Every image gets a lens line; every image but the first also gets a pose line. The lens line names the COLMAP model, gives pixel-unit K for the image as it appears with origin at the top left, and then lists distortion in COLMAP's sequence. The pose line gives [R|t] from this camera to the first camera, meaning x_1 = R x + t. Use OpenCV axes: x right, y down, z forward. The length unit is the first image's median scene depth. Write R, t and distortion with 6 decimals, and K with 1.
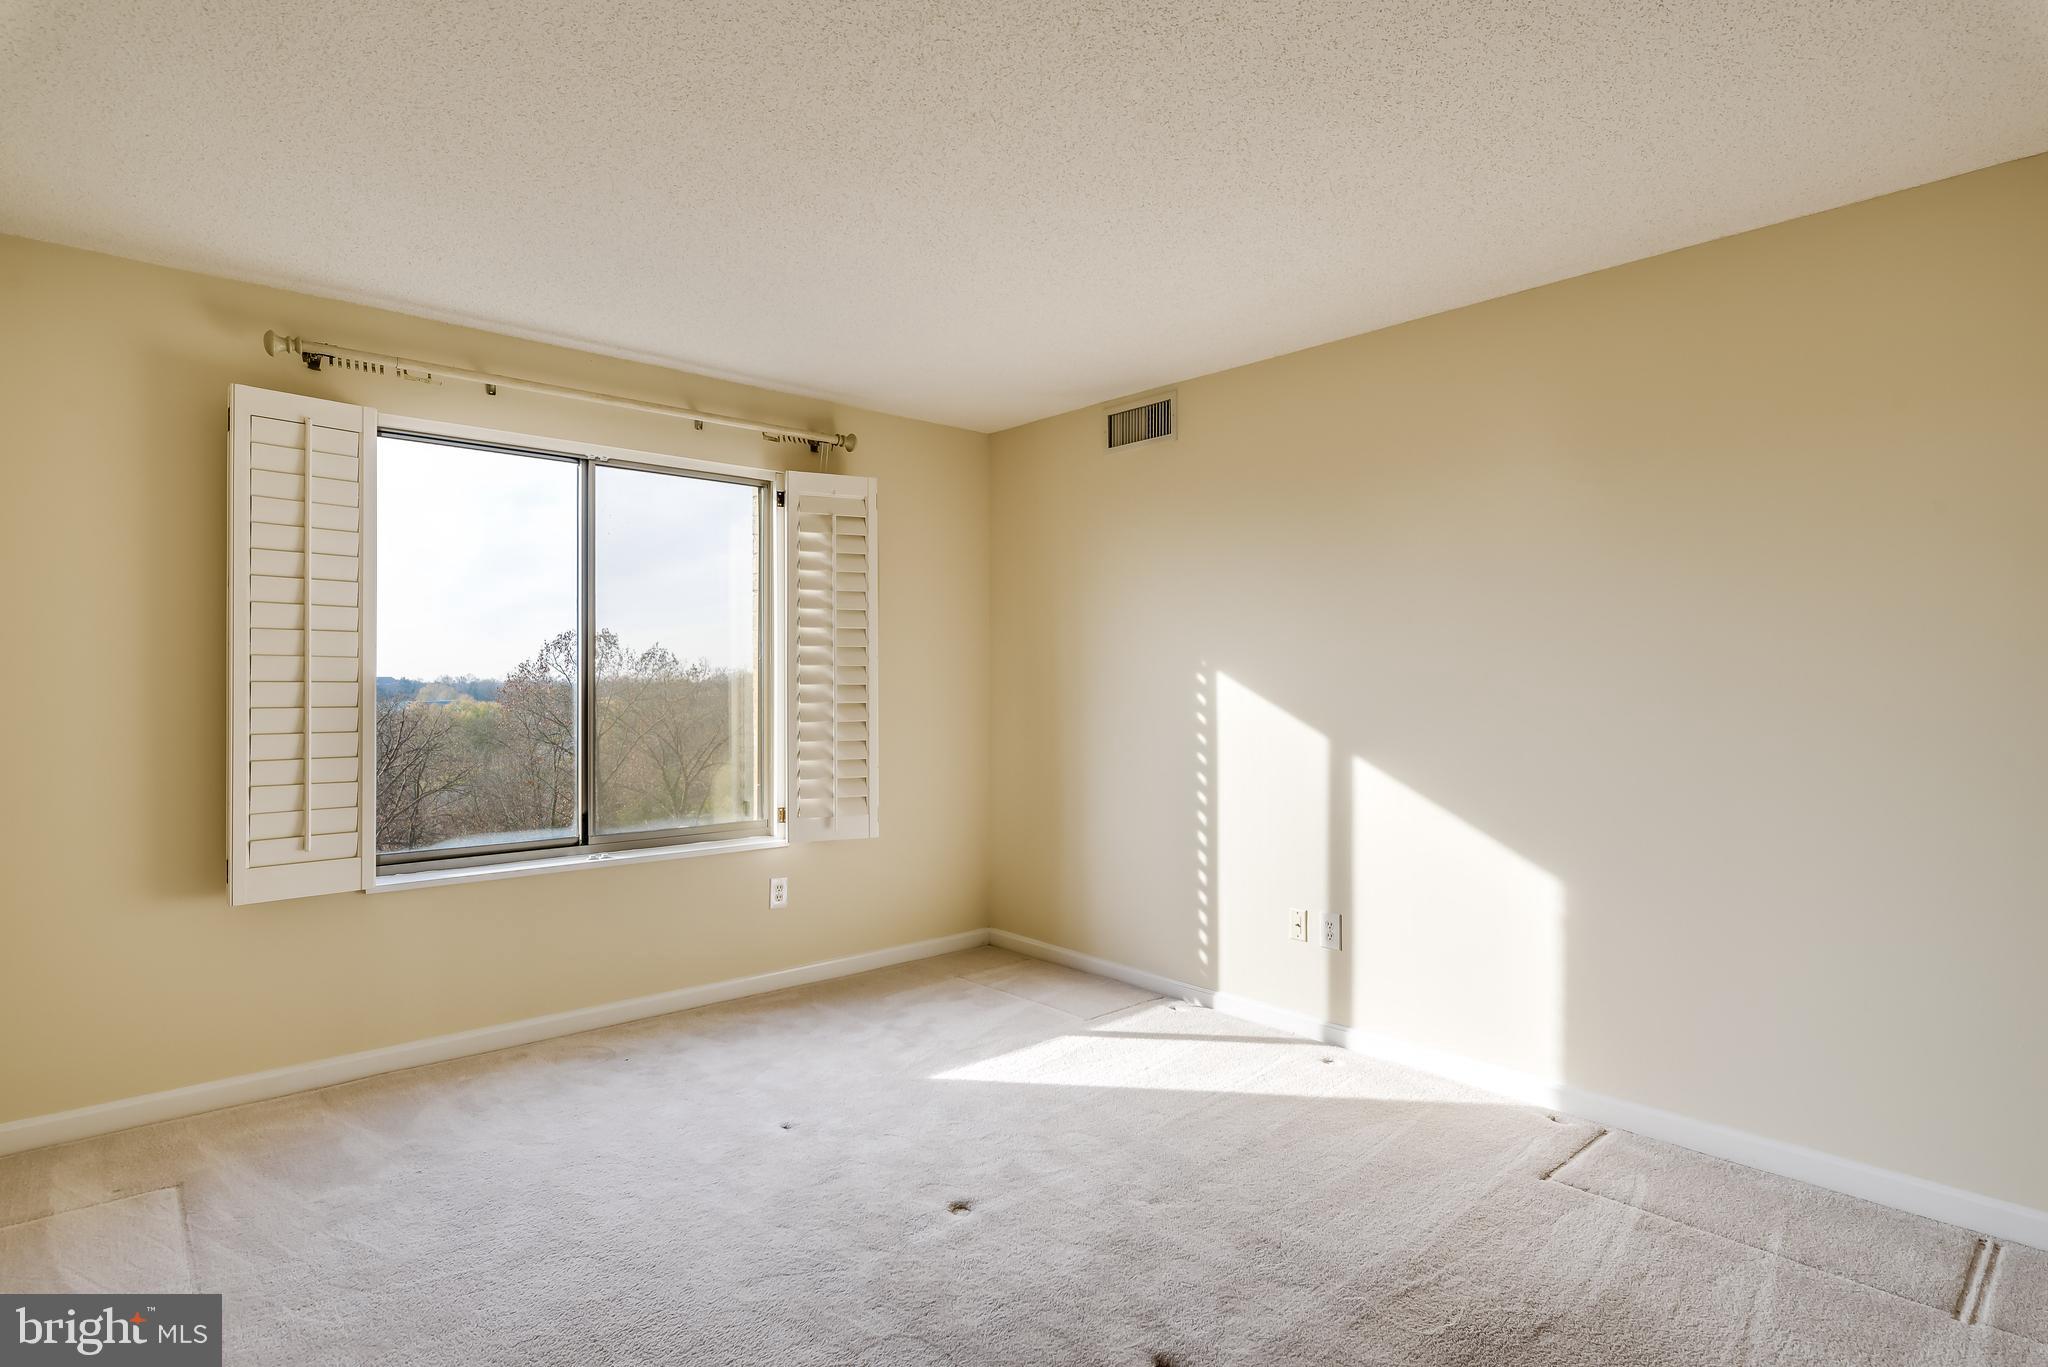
lens RADIAL K [[1099.7, 0, 1018.9], [0, 1099.7, 691.9], [0, 0, 1]] dist [-0.000237, -0.000195]
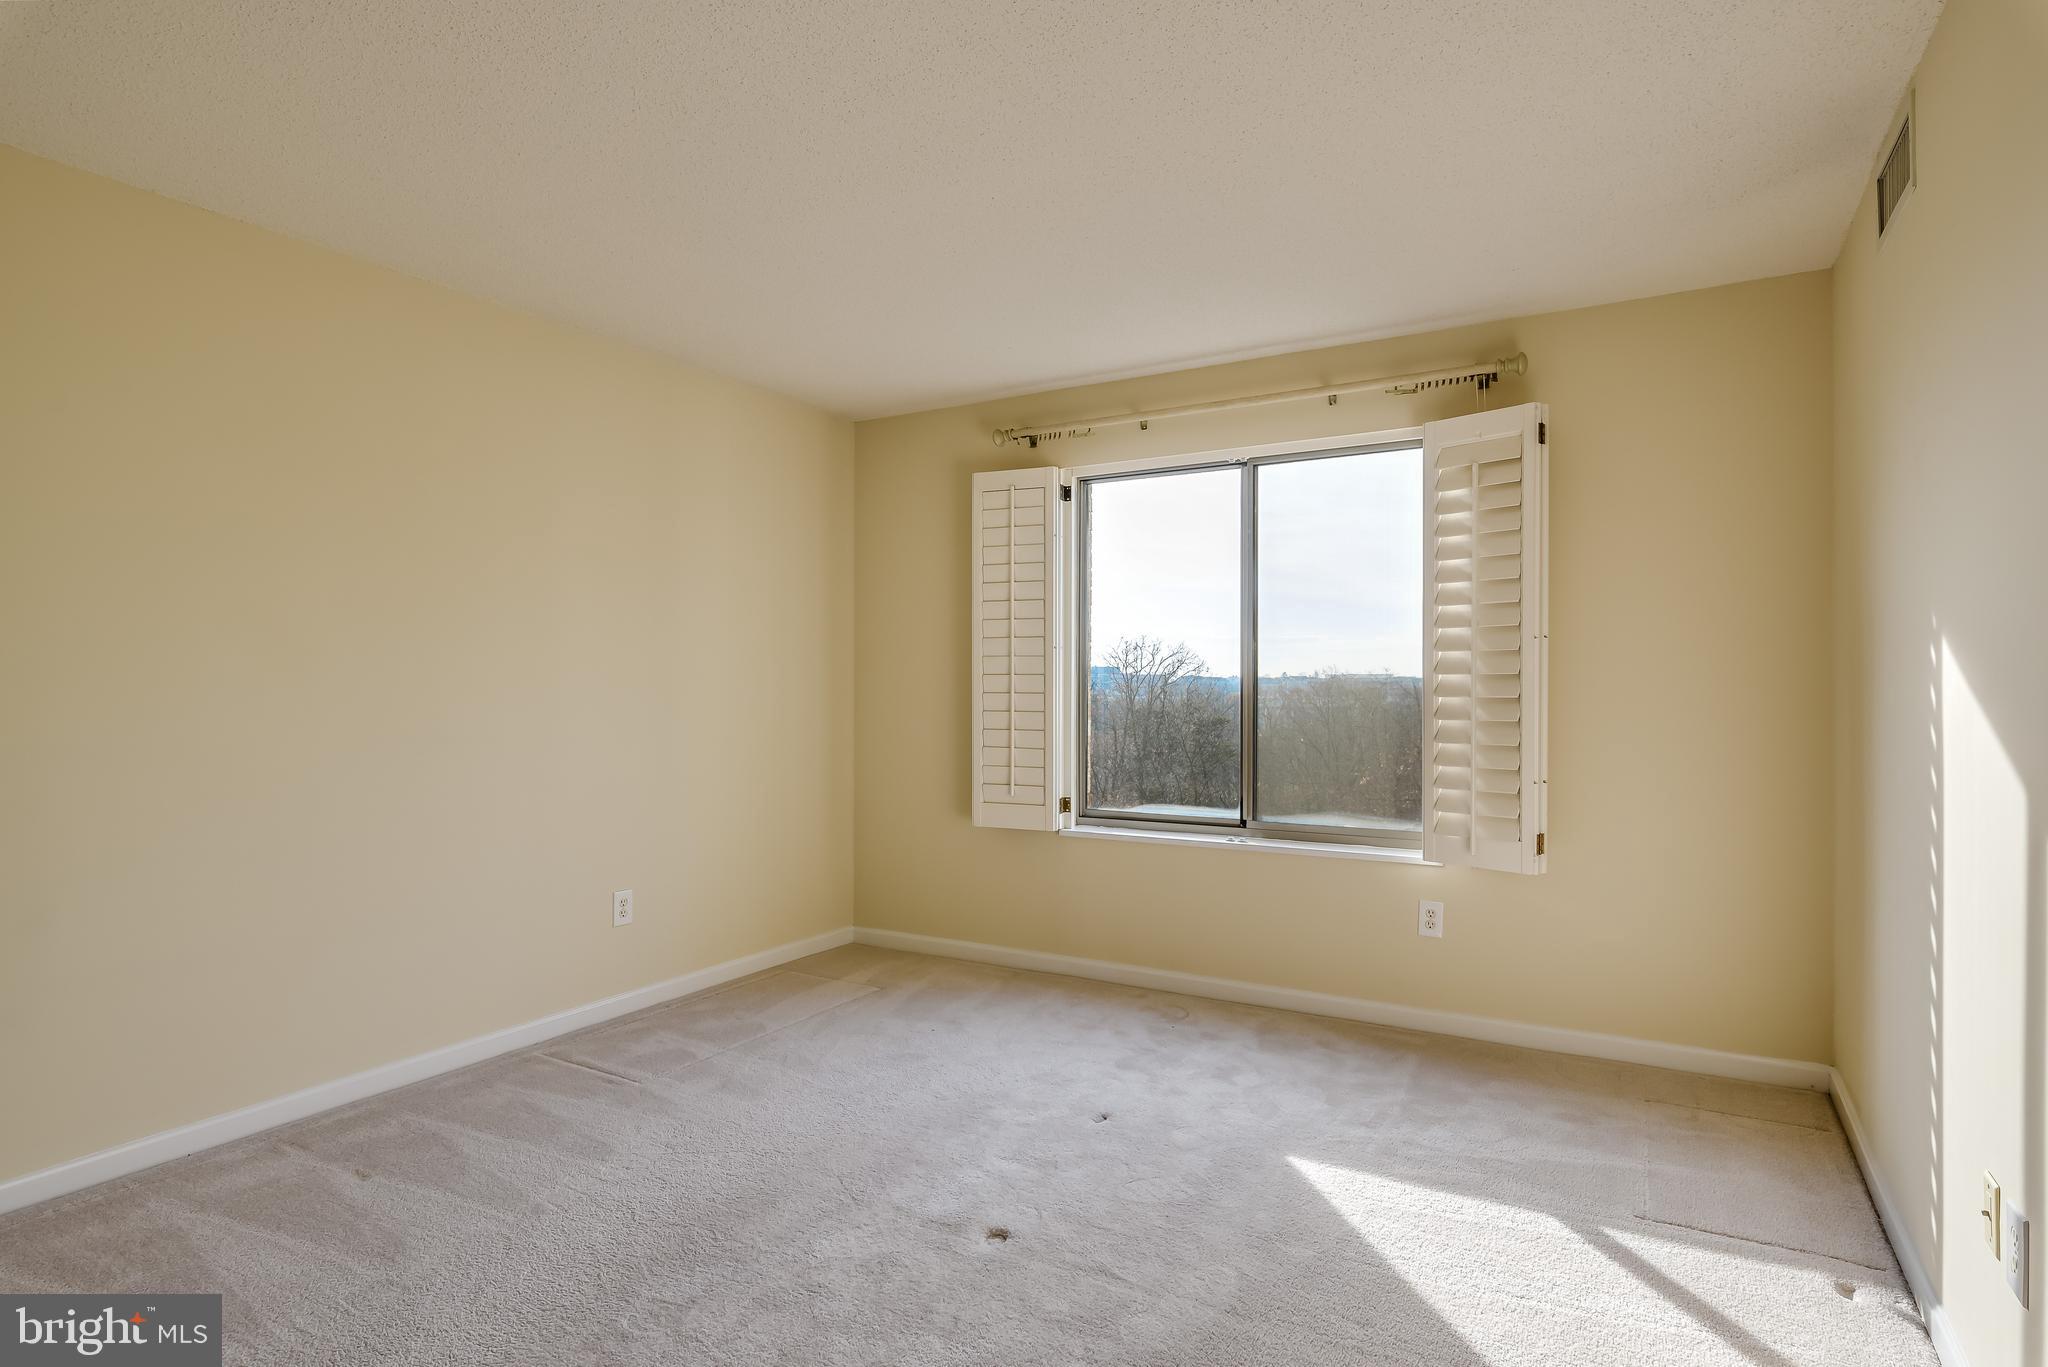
lens RADIAL K [[1111.3, 0, 1037.1], [0, 1111.3, 675.7], [0, 0, 1]] dist [-0.001840, -0.000787]
pose [[0.279415, -0.004340, -0.960161, 0.574337], [-0.002952, 0.999981, -0.005379, 0.000123], [0.960166, 0.004338, 0.279397, 0.511426]]
